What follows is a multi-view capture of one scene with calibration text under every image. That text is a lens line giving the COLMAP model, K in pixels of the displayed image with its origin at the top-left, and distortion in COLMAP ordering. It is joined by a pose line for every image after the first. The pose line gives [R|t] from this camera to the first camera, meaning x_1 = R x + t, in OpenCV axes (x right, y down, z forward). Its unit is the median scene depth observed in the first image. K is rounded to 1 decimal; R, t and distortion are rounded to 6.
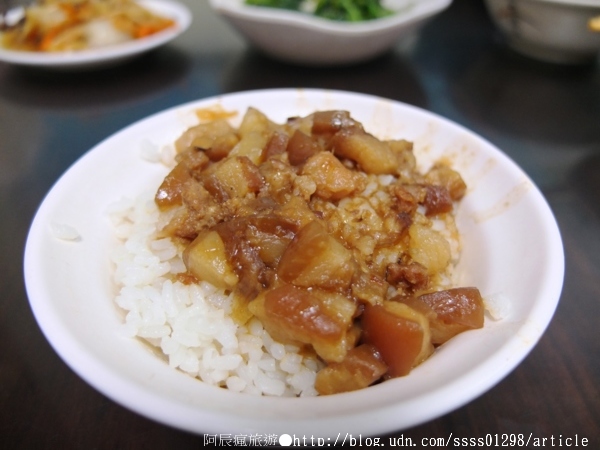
lens RADIAL K [[494.4, 0, 300.0], [0, 494.4, 204.2], [0, 0, 1]] dist [-0.035072, 0.021431]
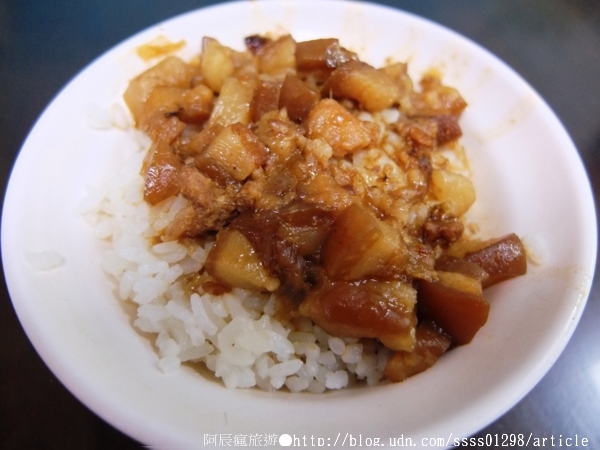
lens RADIAL K [[494.4, 0, 300.0], [0, 494.4, 204.2], [0, 0, 1]] dist [-0.035072, 0.021431]
pose [[0.967441, -0.194007, 0.162542, -0.179052], [0.138347, 0.943131, 0.302266, -0.212331], [-0.211940, -0.269937, 0.939263, 0.166615]]
